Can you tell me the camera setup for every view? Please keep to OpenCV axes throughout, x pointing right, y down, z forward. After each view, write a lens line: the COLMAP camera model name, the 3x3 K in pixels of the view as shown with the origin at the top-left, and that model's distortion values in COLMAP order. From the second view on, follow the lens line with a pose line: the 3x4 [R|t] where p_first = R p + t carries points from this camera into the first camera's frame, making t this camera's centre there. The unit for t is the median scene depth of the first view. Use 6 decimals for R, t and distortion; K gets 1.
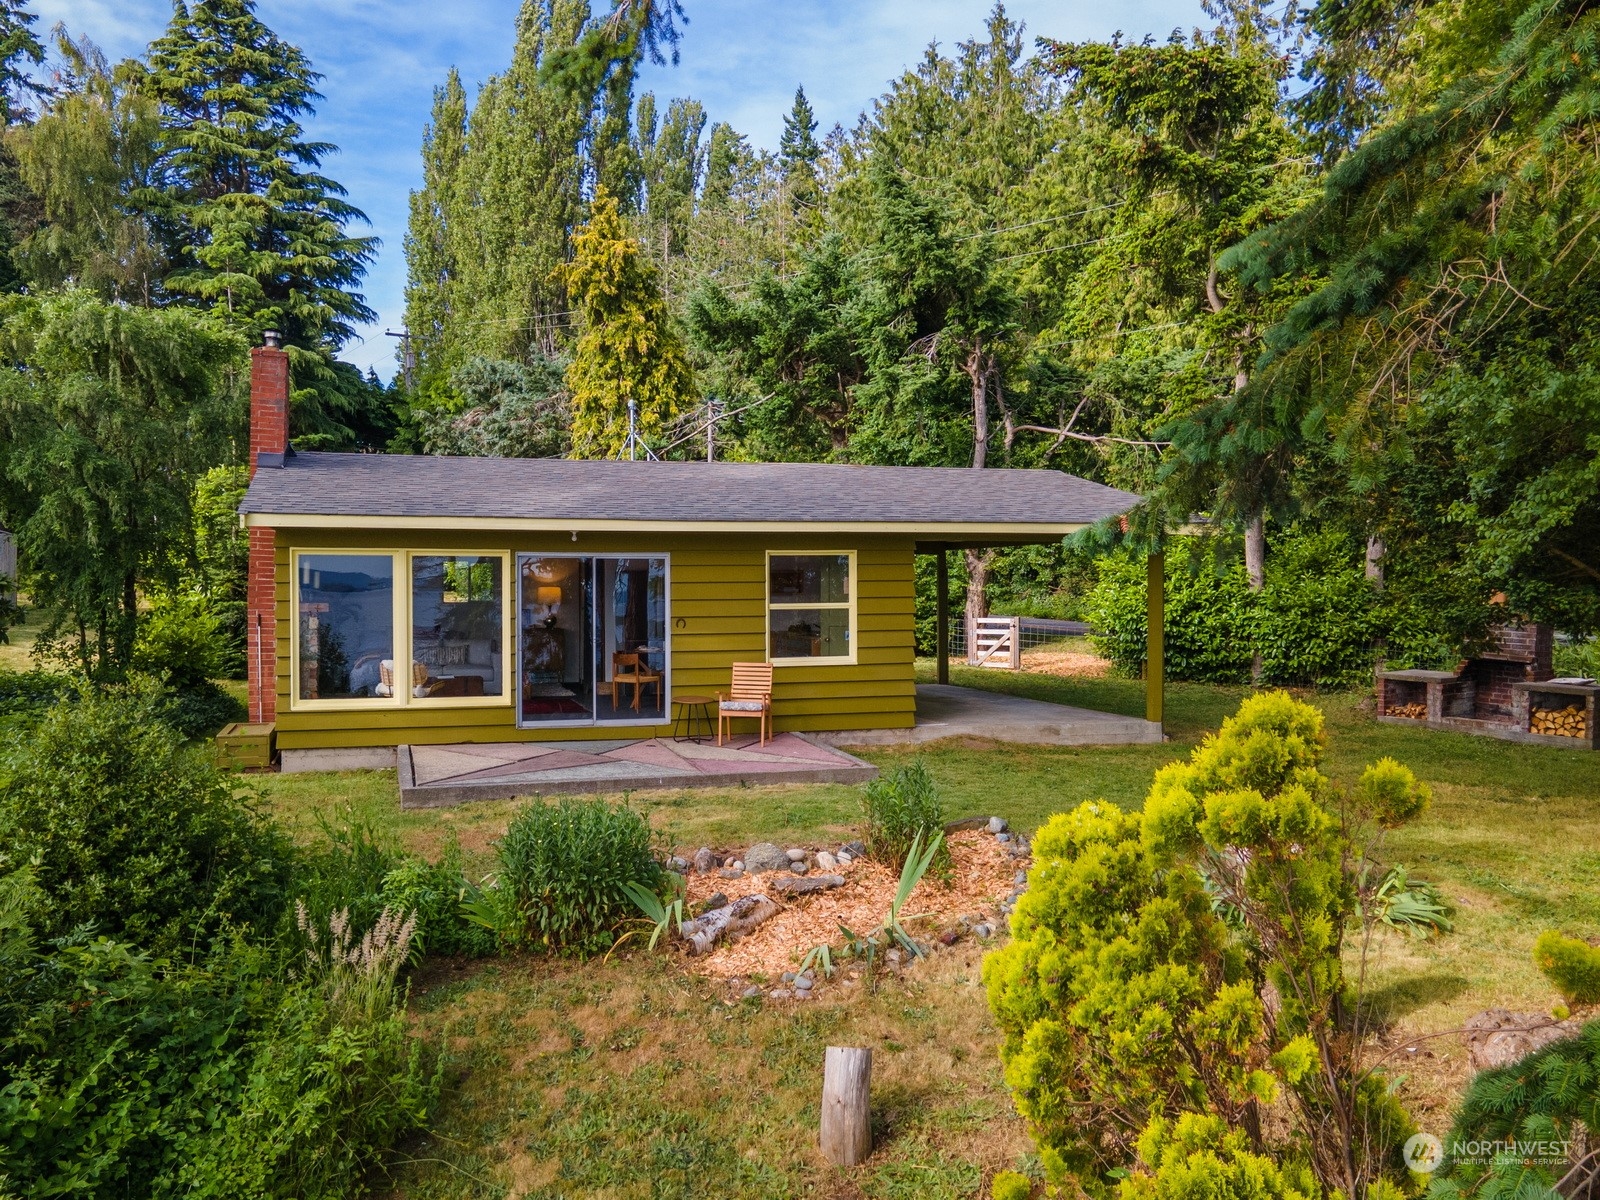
lens RADIAL K [[1161.8, 0, 800.0], [0, 1161.8, 600.0], [0, 0, 1]] dist [0.007448, -0.000447]
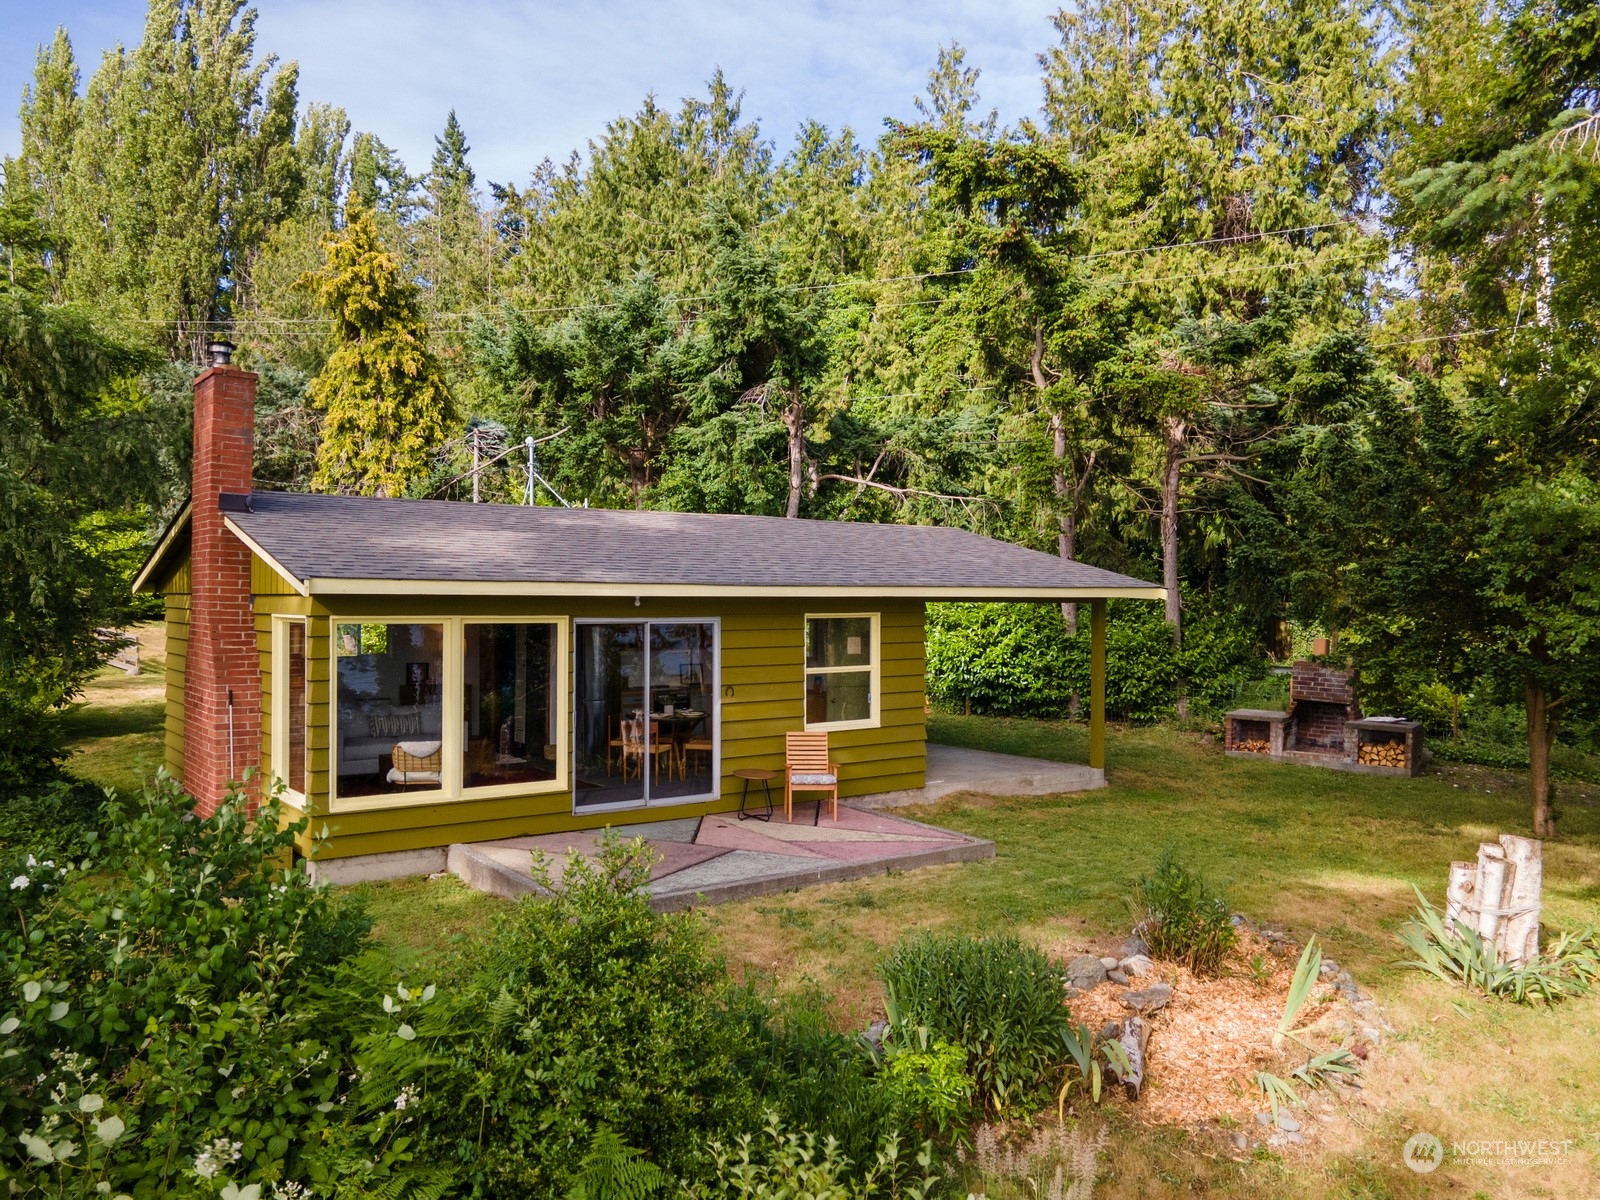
lens RADIAL K [[1096.1, 0, 800.0], [0, 1096.1, 600.0], [0, 0, 1]] dist [-0.000144, 0.033517]
pose [[0.946170, 0.008902, 0.323549, -0.122749], [-0.003890, 0.999862, -0.016131, -0.014661], [-0.323648, 0.014004, 0.946074, 0.049917]]
